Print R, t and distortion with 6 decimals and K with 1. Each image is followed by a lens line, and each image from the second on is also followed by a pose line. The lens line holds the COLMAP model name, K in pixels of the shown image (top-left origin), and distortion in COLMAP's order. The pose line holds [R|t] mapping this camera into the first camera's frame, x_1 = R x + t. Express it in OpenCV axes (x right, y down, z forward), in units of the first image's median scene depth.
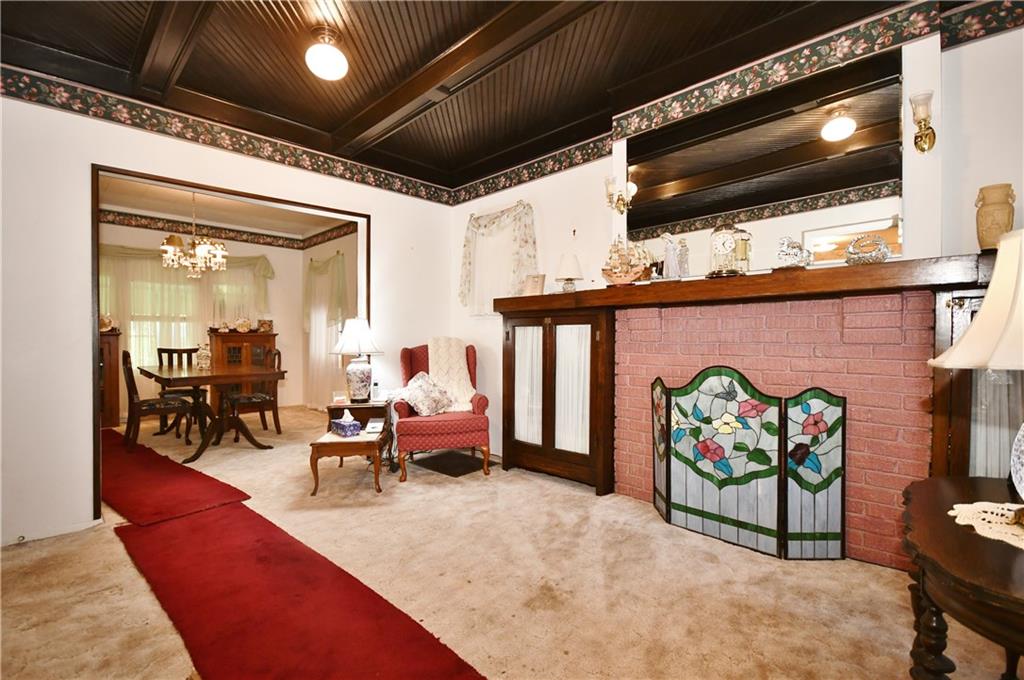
lens RADIAL K [[444.6, 0, 509.5], [0, 444.6, 343.2], [0, 0, 1]] dist [0.009902, -0.014569]
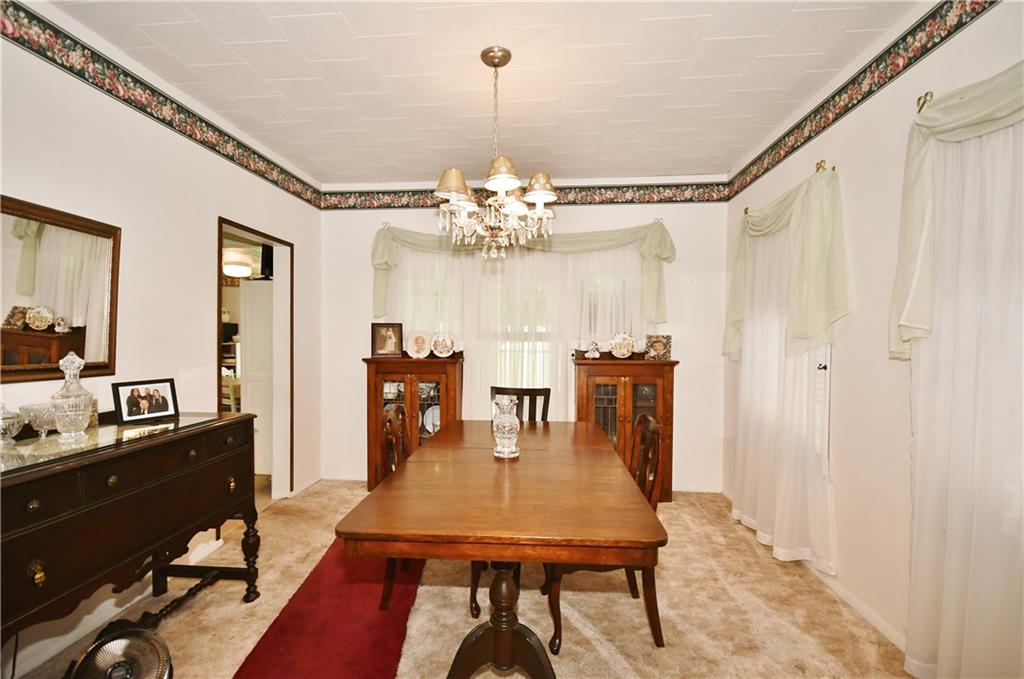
lens RADIAL K [[444.6, 0, 509.5], [0, 444.6, 342.7], [0, 0, 1]] dist [0.009902, -0.014569]
pose [[0.631686, 0.012014, -0.775131, -0.507320], [-0.015436, 0.999877, 0.002918, -0.091097], [0.775071, 0.010122, 0.631794, 1.092900]]
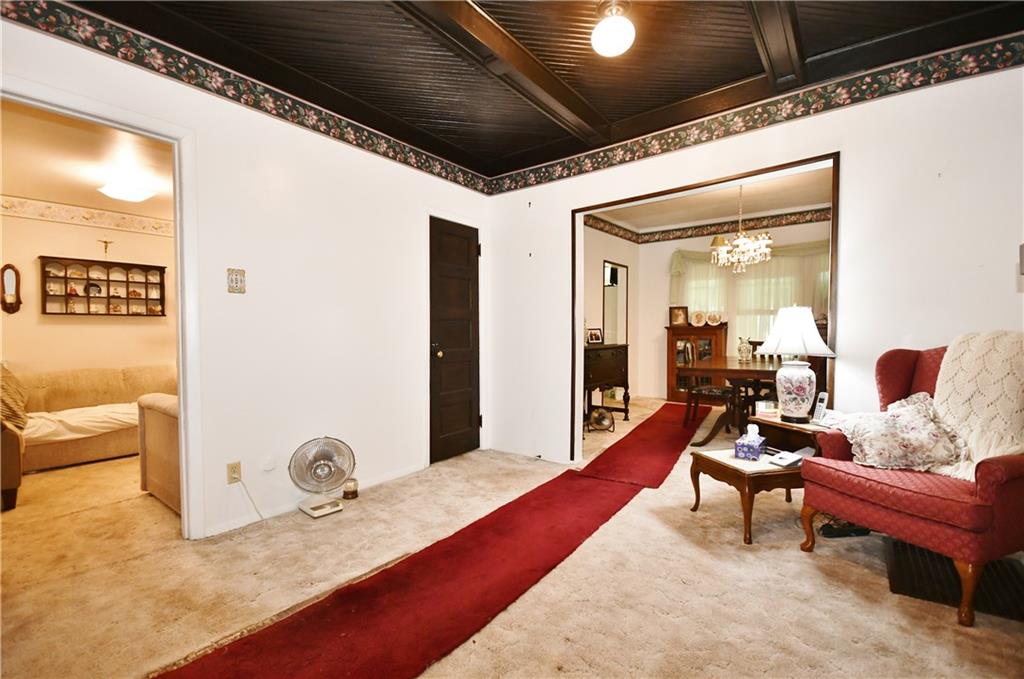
lens RADIAL K [[447.7, 0, 504.4], [0, 447.7, 342.8], [0, 0, 1]] dist [0.007909, -0.012011]
pose [[0.097385, 0.031012, -0.994764, 0.410458], [-0.009490, 0.999498, 0.030231, -0.018075], [0.995202, 0.006497, 0.097630, 0.552358]]
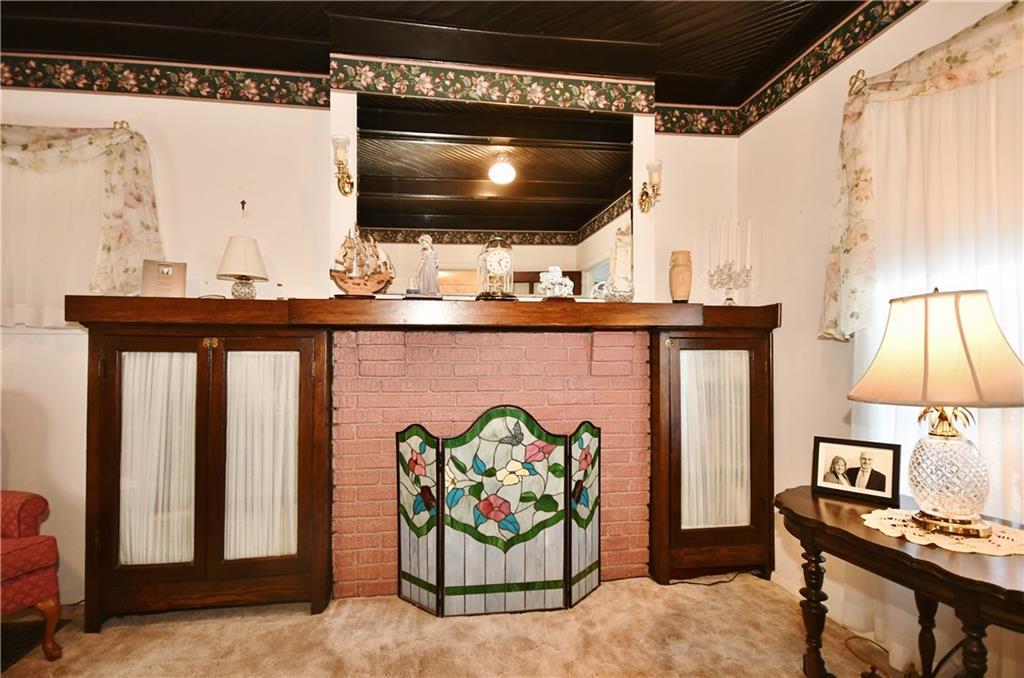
lens RADIAL K [[507.7, 0, 512.0], [0, 507.7, 339.0], [0, 0, 1]] dist [0.001853, 0.001796]
pose [[0.610474, 0.017757, 0.791837, -0.220416], [0.008830, 0.999534, -0.029222, -0.036372], [-0.791987, 0.024832, 0.610033, 0.298973]]
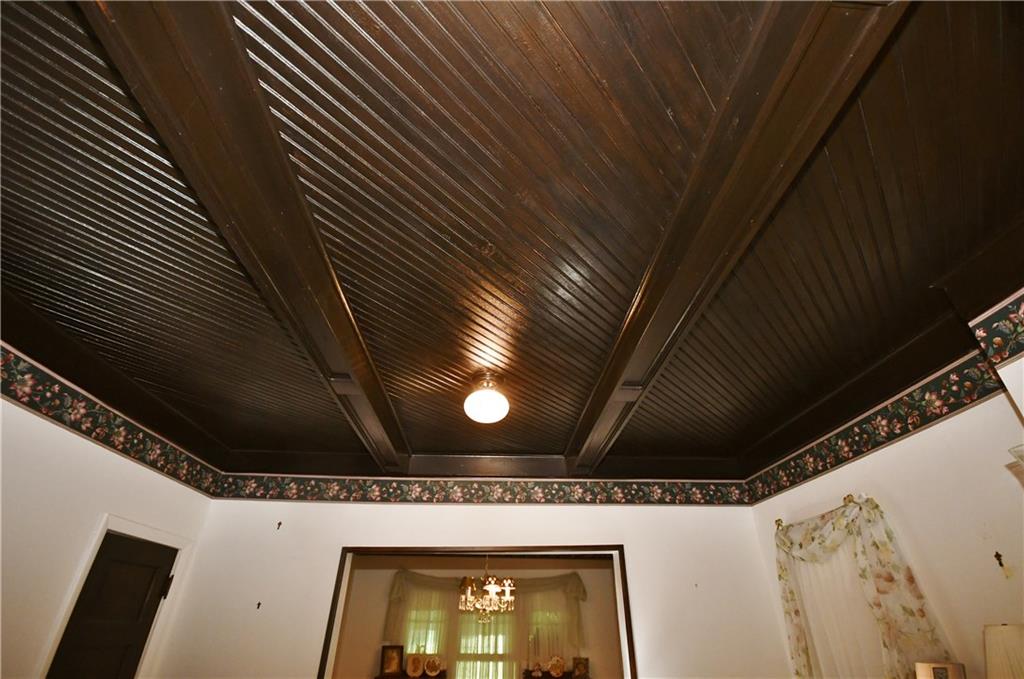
lens RADIAL K [[451.9, 0, 510.7], [0, 451.9, 342.6], [0, 0, 1]] dist [0.011736, -0.016464]
pose [[0.720355, -0.354309, -0.596283, 0.157339], [-0.022993, 0.847016, -0.531070, -0.216153], [0.693224, 0.396269, 0.602006, 0.360409]]
